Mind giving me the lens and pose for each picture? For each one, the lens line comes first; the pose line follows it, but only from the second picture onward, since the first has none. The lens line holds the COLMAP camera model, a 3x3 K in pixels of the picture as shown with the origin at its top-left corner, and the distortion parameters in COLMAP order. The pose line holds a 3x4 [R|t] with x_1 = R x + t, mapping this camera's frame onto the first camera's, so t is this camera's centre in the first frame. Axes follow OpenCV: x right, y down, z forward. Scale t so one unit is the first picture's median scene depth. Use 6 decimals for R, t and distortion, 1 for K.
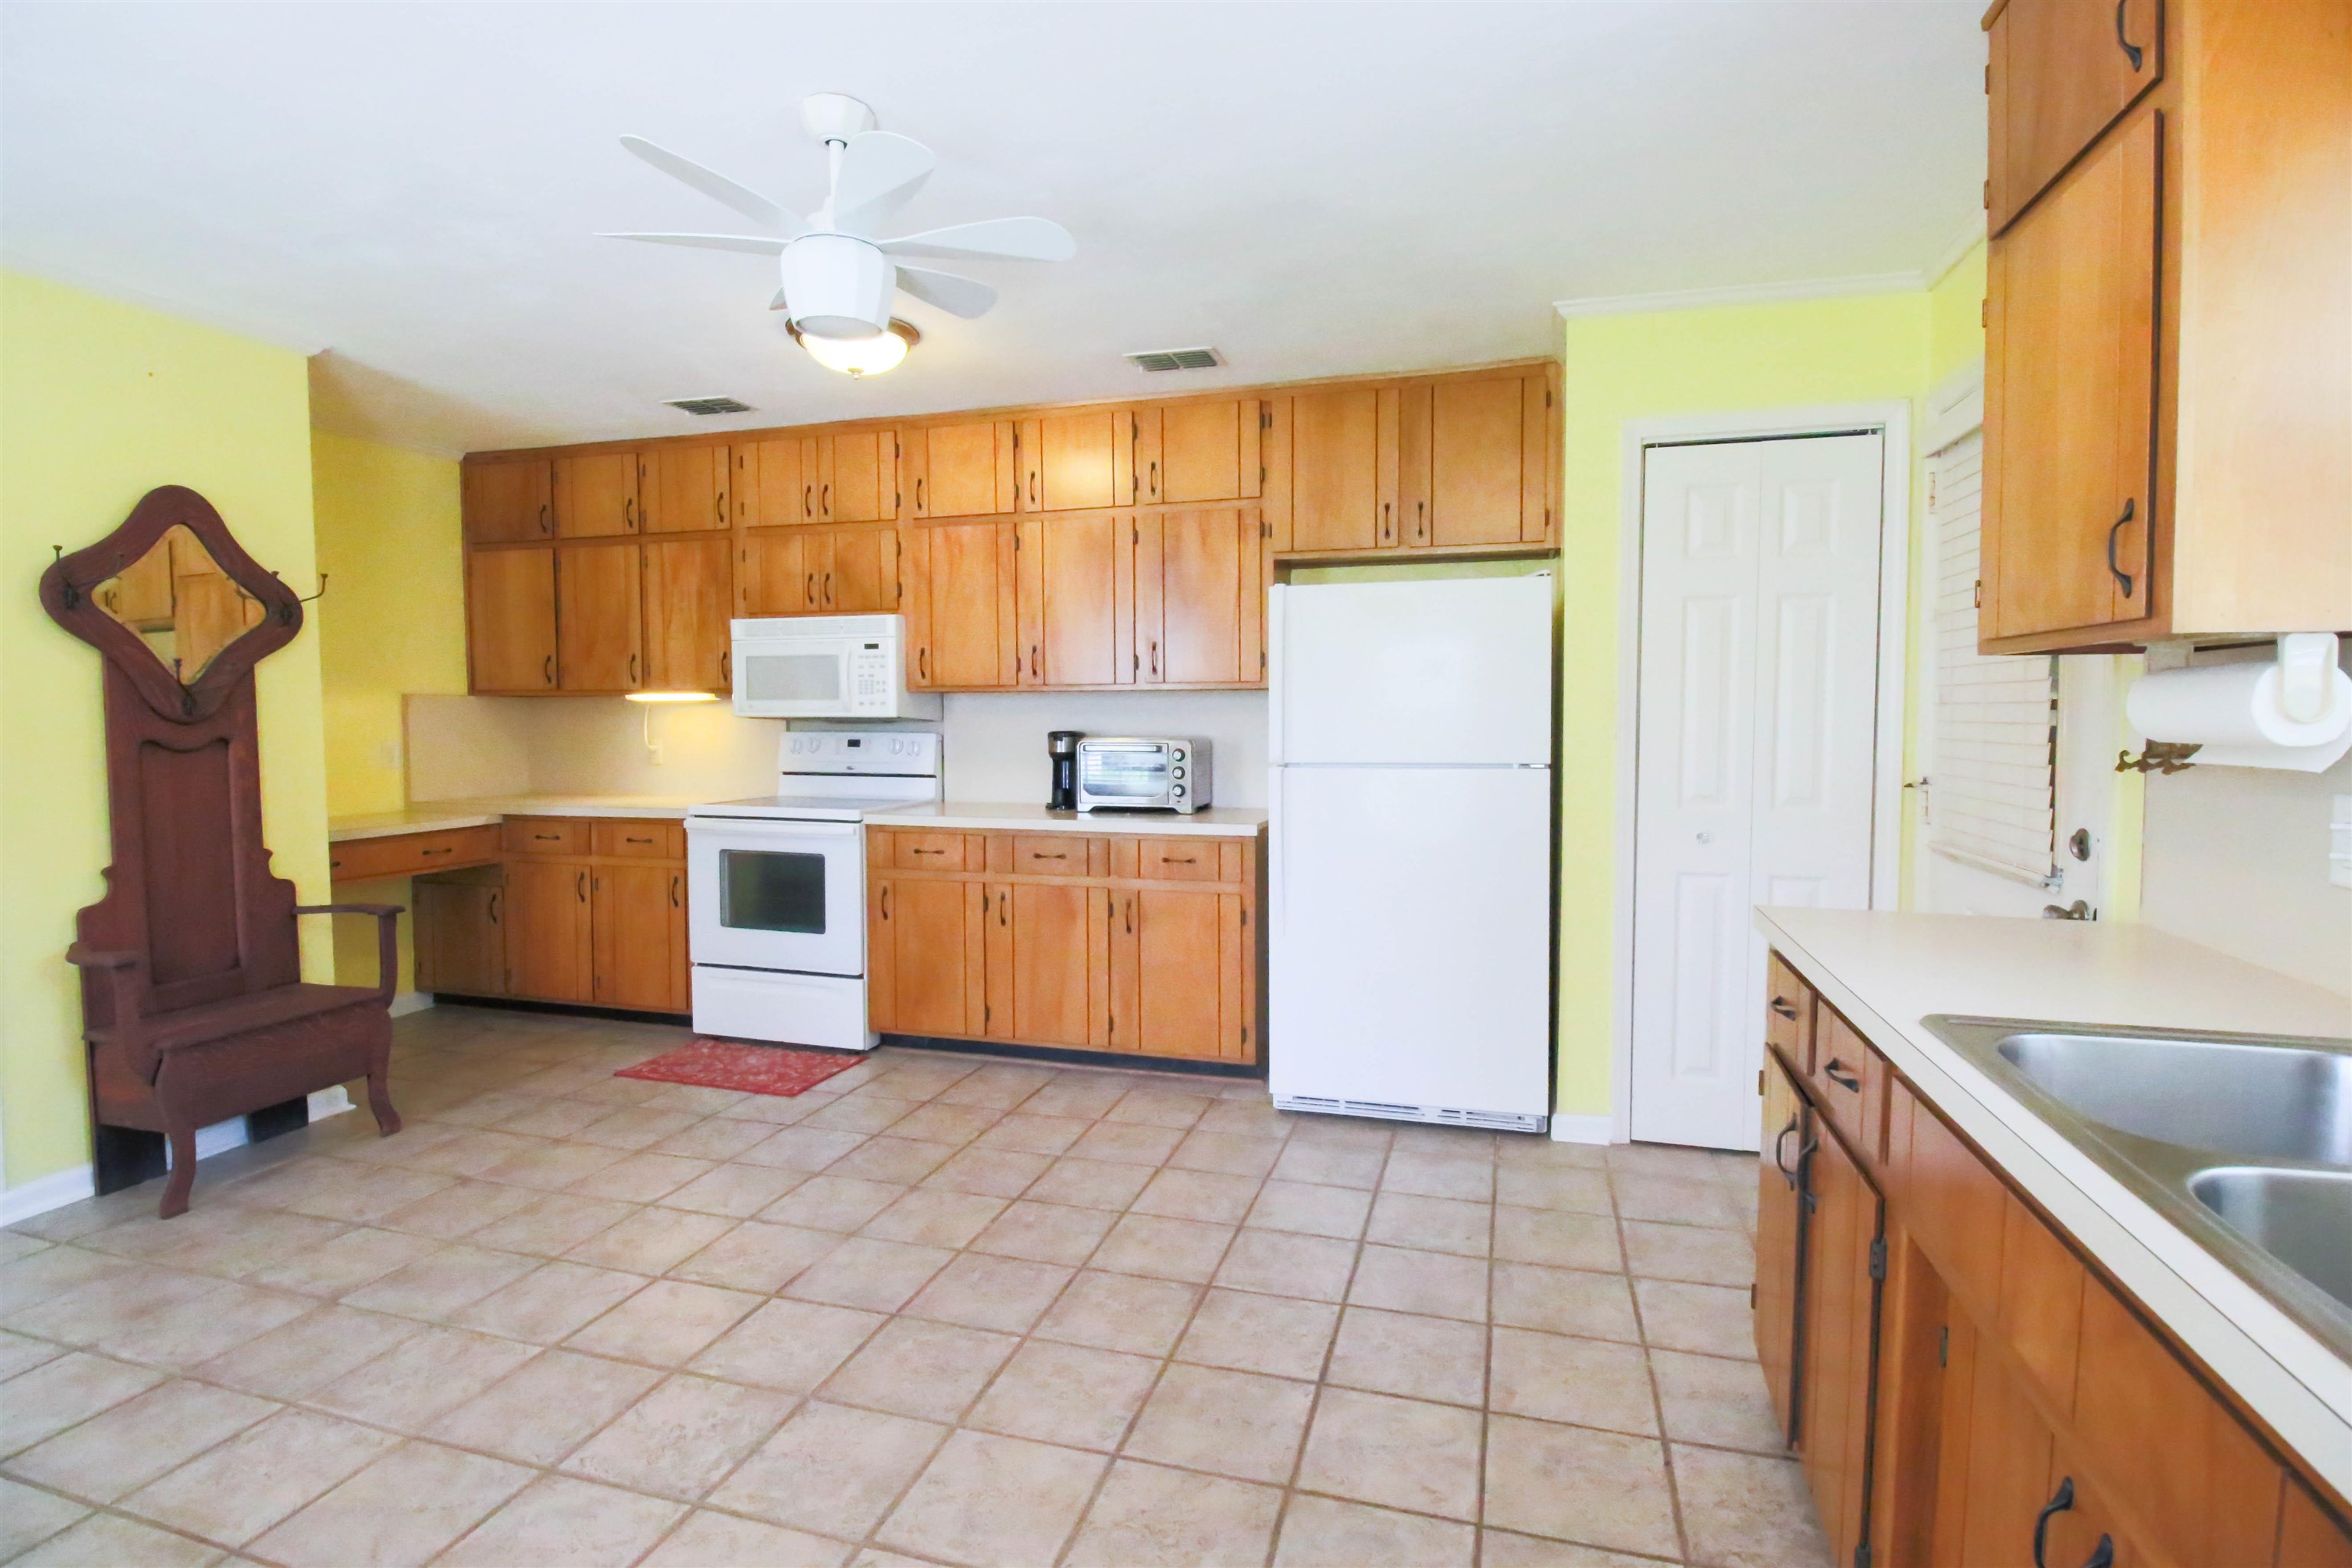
lens RADIAL K [[1130.5, 0, 1192.3], [0, 1130.5, 759.2], [0, 0, 1]] dist [0.002931, -0.014833]
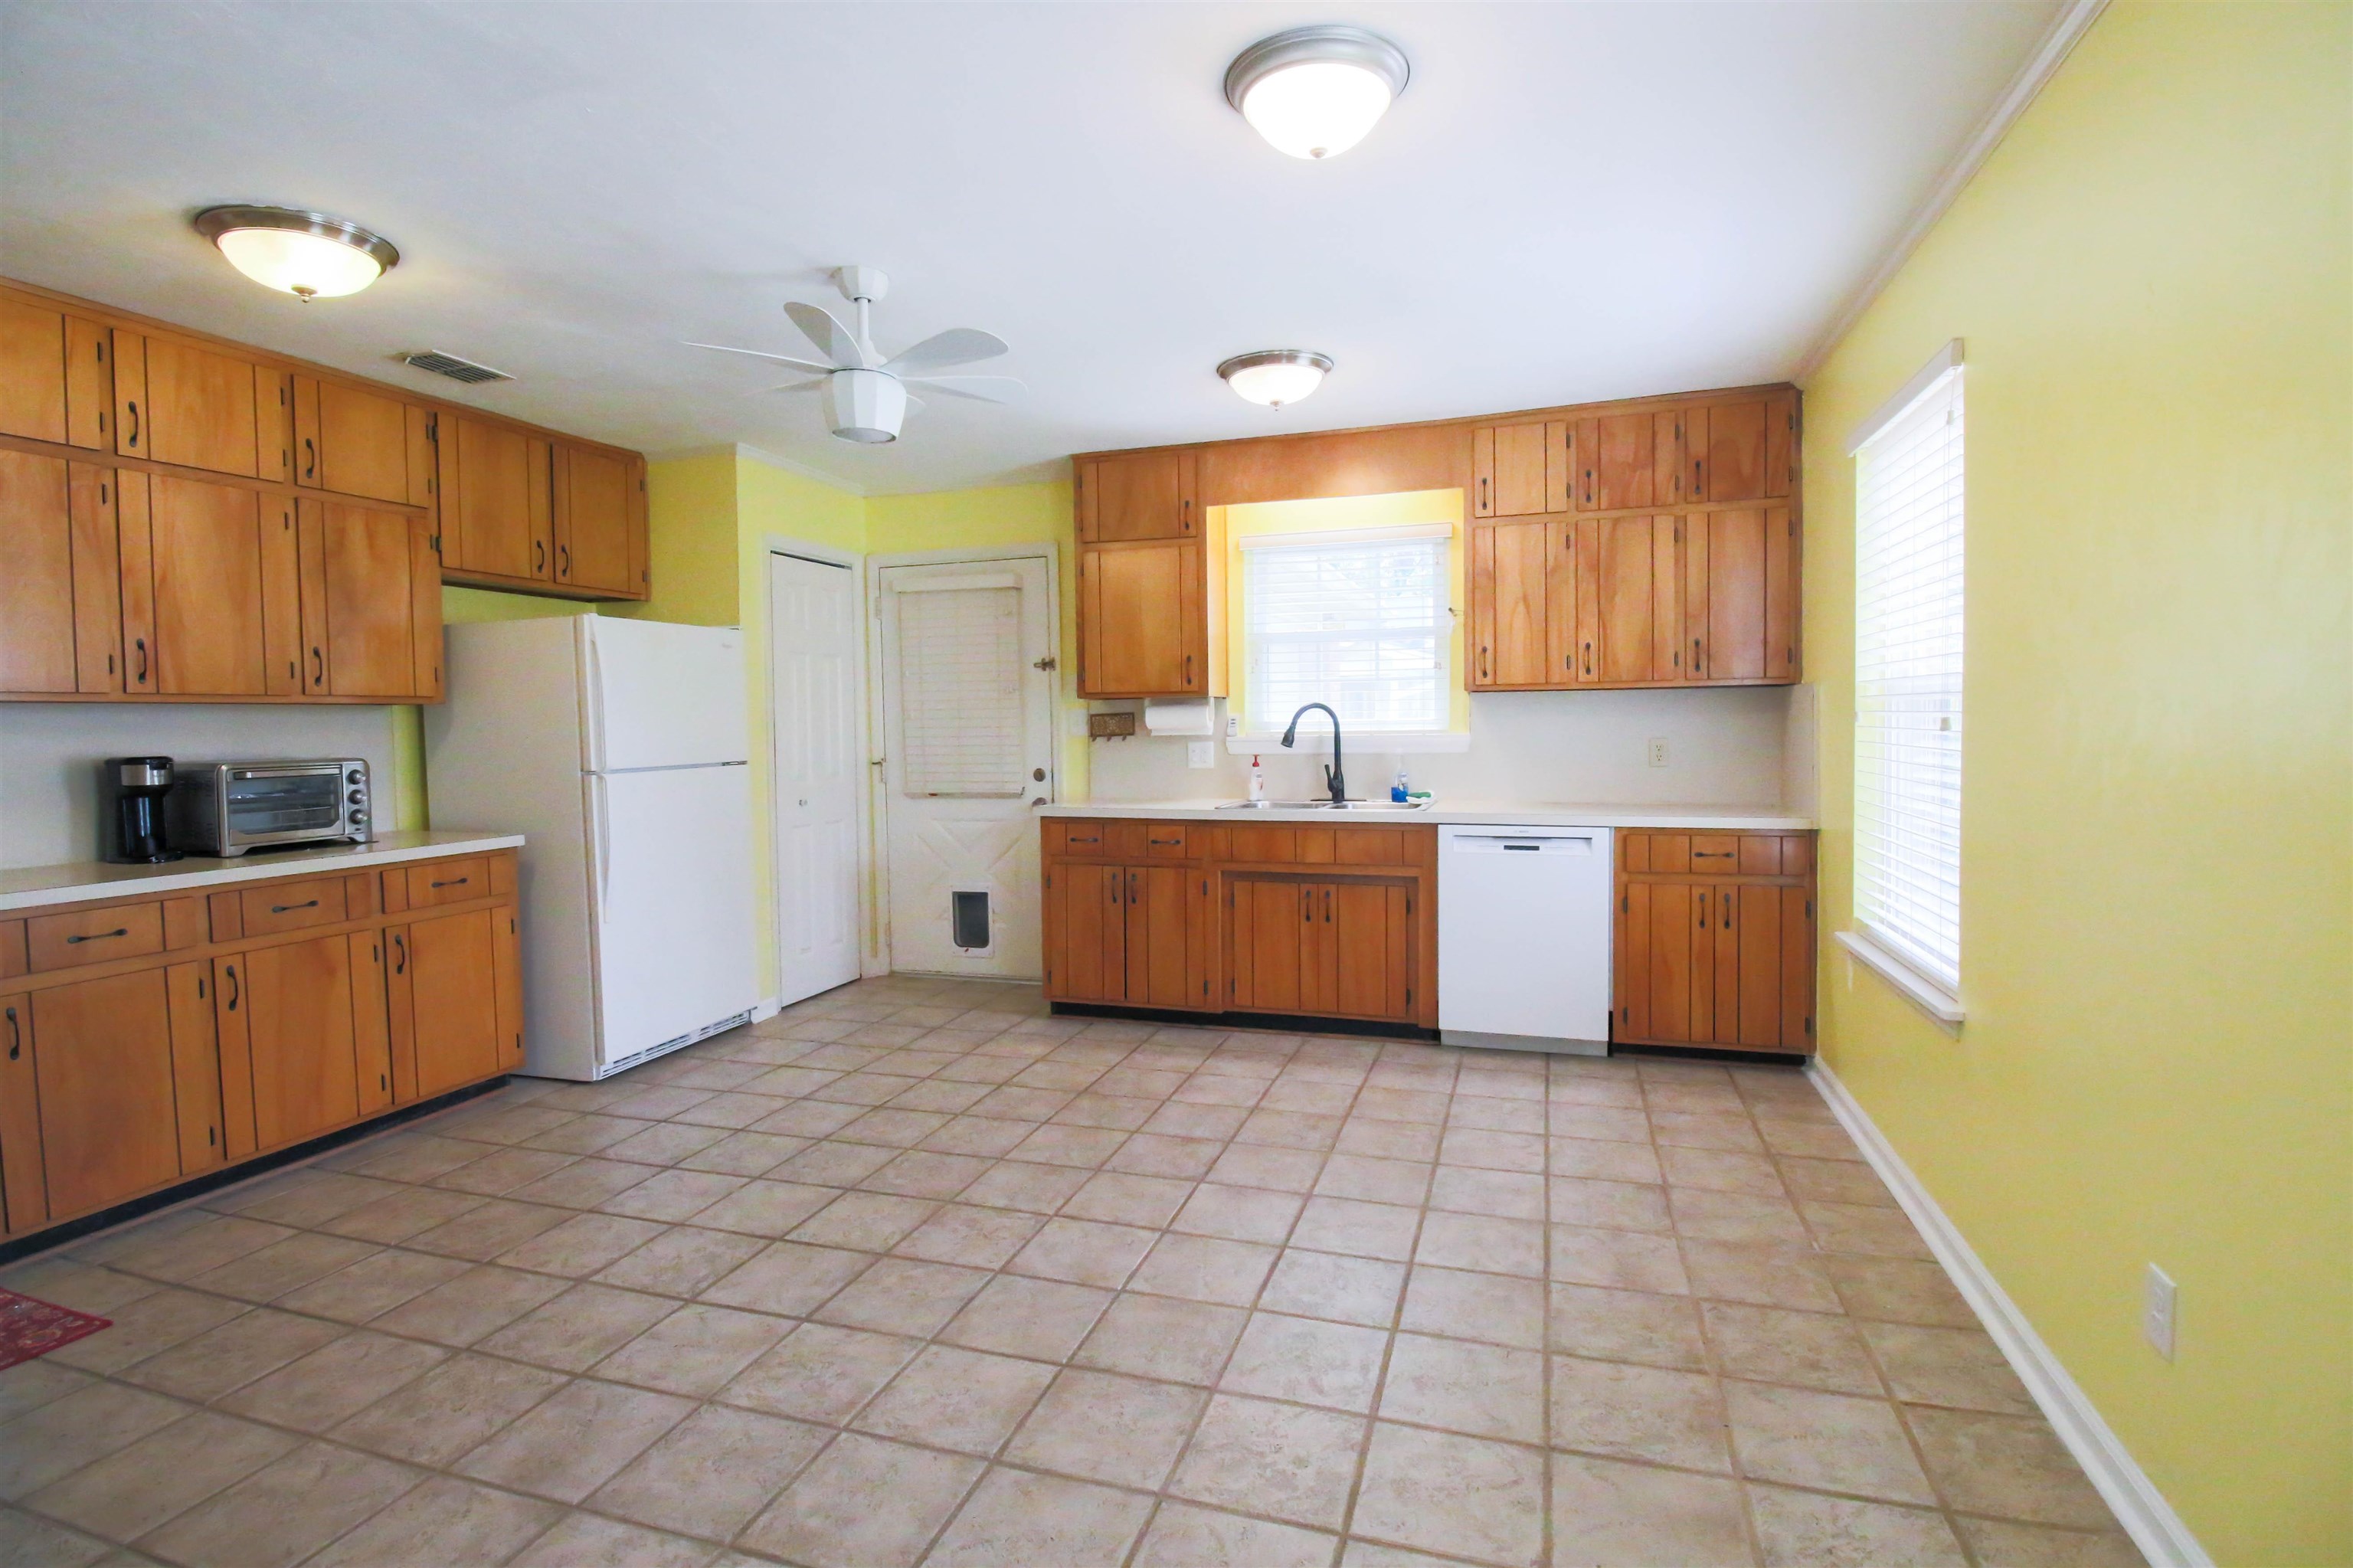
lens RADIAL K [[1131.0, 0, 1192.8], [0, 1131.0, 759.2], [0, 0, 1]] dist [0.002931, -0.014833]
pose [[0.017850, -0.032559, 0.999310, -1.090278], [0.055967, 0.997935, 0.031515, -0.010986], [-0.998273, 0.055365, 0.019635, 0.398789]]
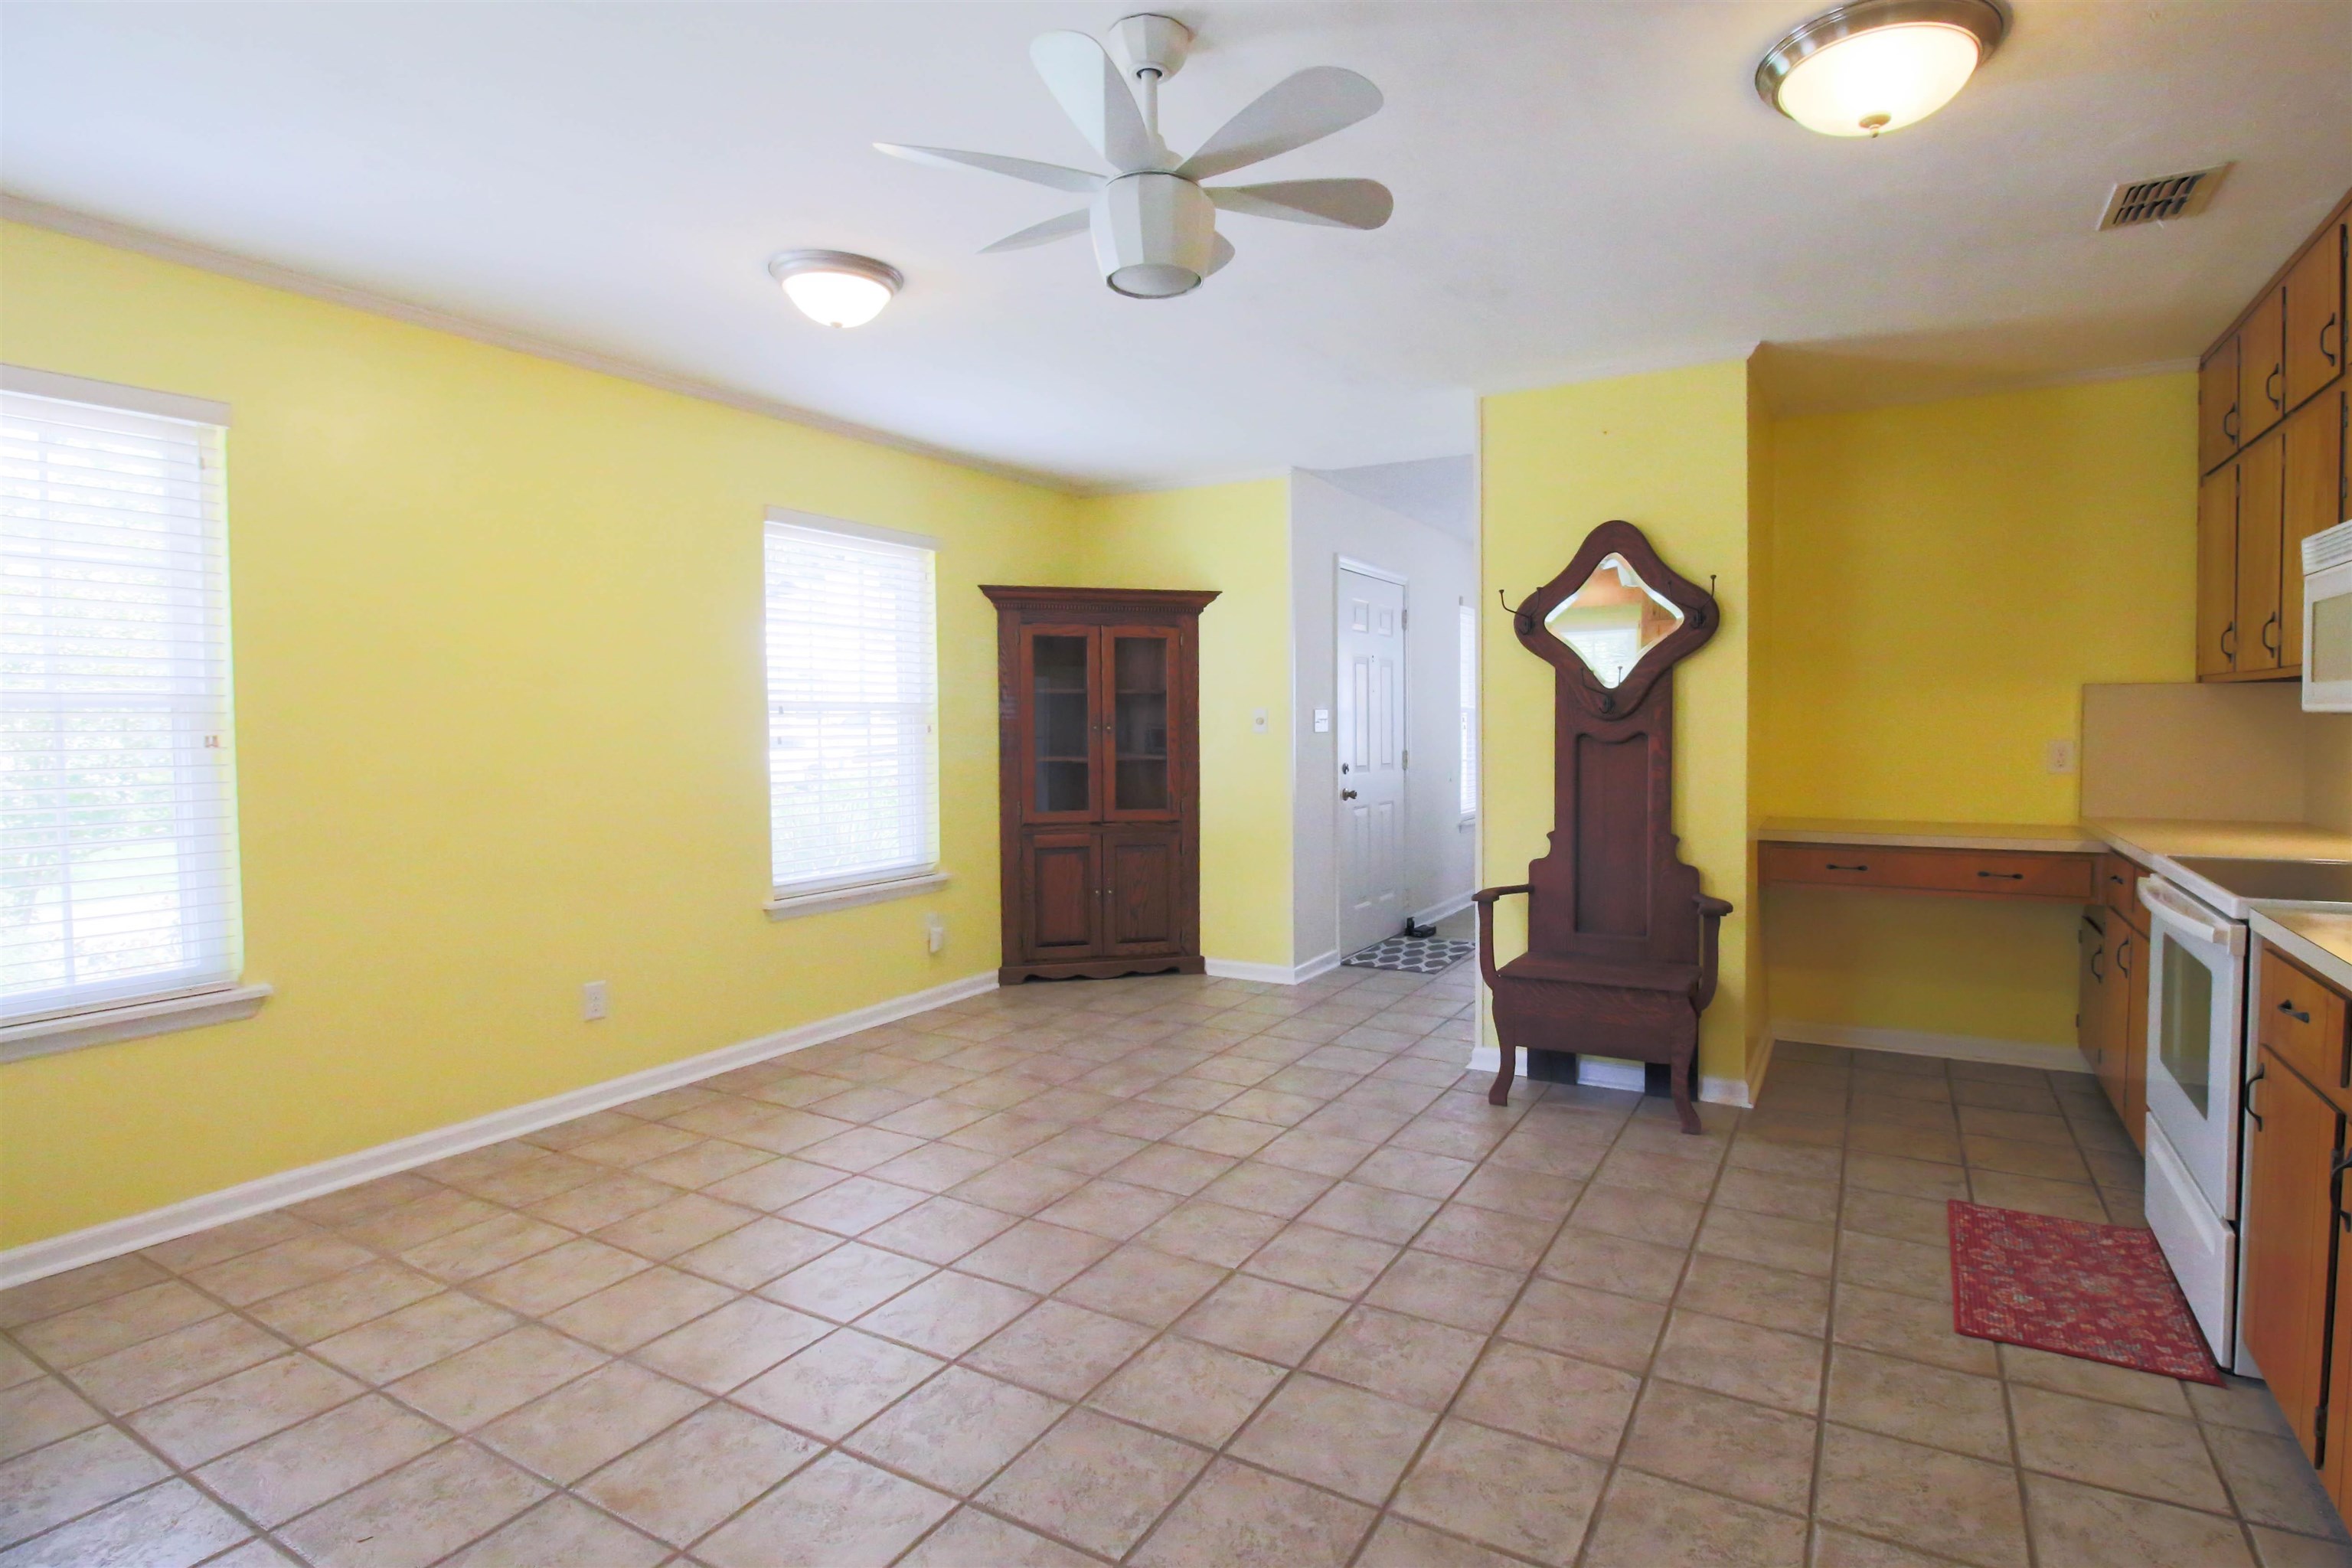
lens RADIAL K [[1162.9, 0, 1227.5], [0, 1162.9, 760.0], [0, 0, 1]] dist [0.002768, -0.015565]
pose [[-0.222710, 0.038171, -0.974137, 0.378566], [-0.032010, 0.998408, 0.046441, -0.032213], [0.974359, 0.041524, -0.221133, 0.835935]]
